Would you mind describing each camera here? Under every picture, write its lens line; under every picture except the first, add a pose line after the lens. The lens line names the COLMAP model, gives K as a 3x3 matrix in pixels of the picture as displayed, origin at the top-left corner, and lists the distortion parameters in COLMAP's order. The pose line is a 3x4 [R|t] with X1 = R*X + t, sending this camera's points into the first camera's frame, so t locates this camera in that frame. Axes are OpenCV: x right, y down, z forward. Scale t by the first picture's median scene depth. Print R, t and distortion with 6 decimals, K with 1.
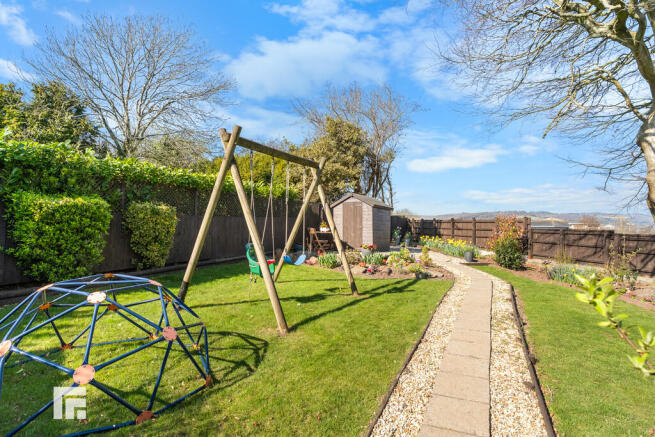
lens RADIAL K [[369.3, 0, 327.5], [0, 369.3, 218.5], [0, 0, 1]] dist [-0.001347, -0.001000]
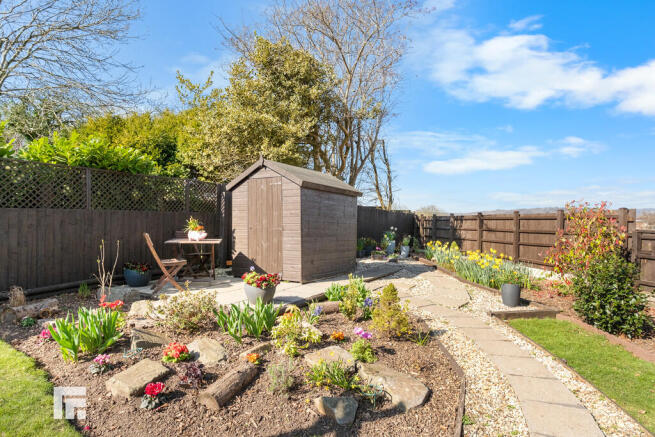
lens RADIAL K [[401.7, 0, 327.5], [0, 401.7, 218.5], [0, 0, 1]] dist [0.001917, 0.000029]
pose [[0.998801, -0.003130, -0.048854, 0.140733], [0.003365, 0.999983, 0.004740, 0.005898], [0.048839, -0.004898, 0.998795, 0.381481]]
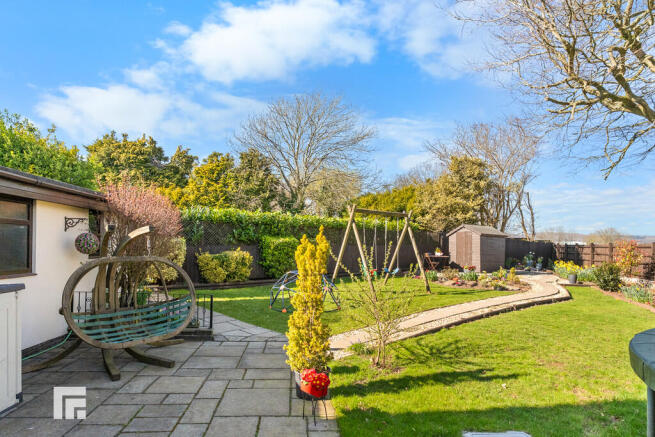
lens RADIAL K [[401.6, 0, 315.8], [0, 401.6, 247.6], [0, 0, 1]] dist [0.001970, 0.000716]
pose [[0.907309, -0.001041, -0.420462, 0.145507], [0.007556, 0.999876, 0.013829, -0.010849], [0.420396, -0.015724, 0.907205, -0.334366]]
